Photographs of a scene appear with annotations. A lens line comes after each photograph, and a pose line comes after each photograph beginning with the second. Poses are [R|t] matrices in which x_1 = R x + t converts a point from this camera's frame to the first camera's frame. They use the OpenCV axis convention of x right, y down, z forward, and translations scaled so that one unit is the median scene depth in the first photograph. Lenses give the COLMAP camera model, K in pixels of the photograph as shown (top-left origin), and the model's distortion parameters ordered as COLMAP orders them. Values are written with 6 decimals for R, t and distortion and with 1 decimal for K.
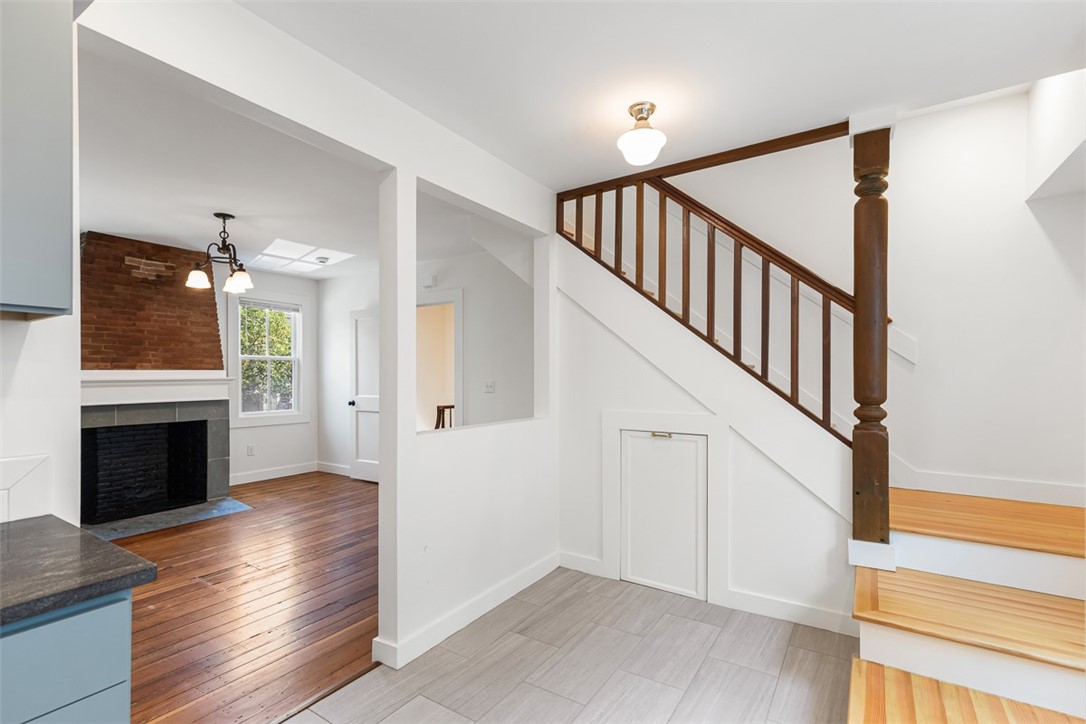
lens RADIAL K [[494.2, 0, 550.9], [0, 494.2, 368.1], [0, 0, 1]] dist [0.004666, -0.001354]
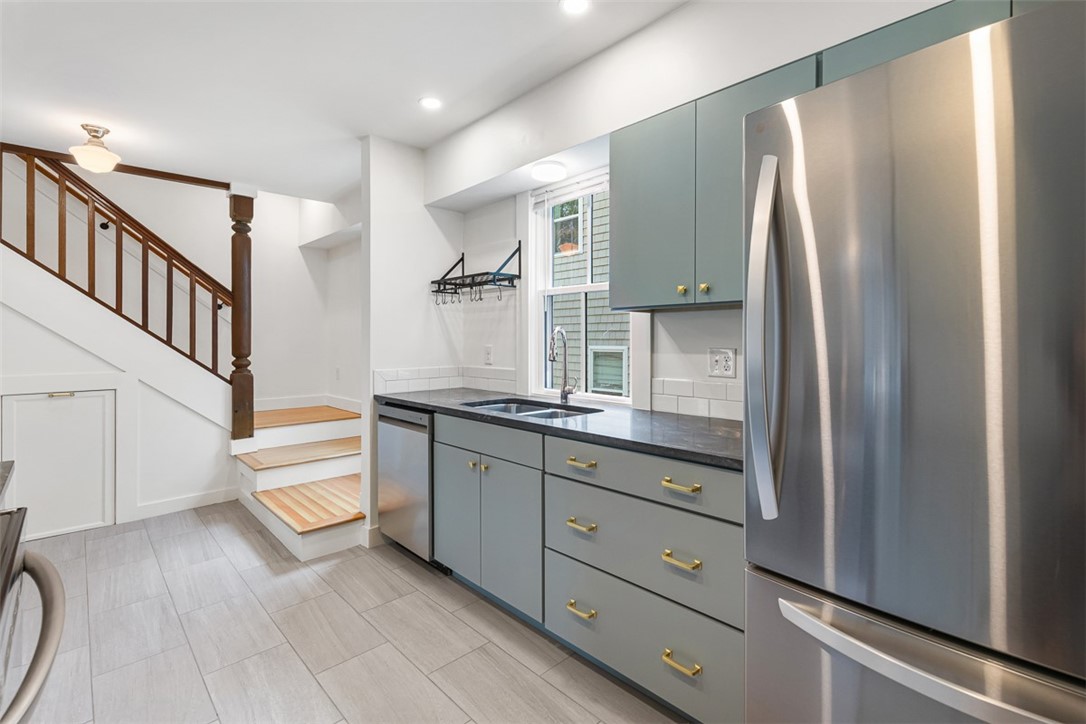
lens RADIAL K [[494.2, 0, 549.6], [0, 494.2, 353.2], [0, 0, 1]] dist [0.004666, -0.001354]
pose [[0.226516, -0.027087, 0.973631, -0.741625], [-0.005015, 0.999568, 0.028975, 0.004870], [-0.973995, -0.011446, 0.226282, -0.388640]]
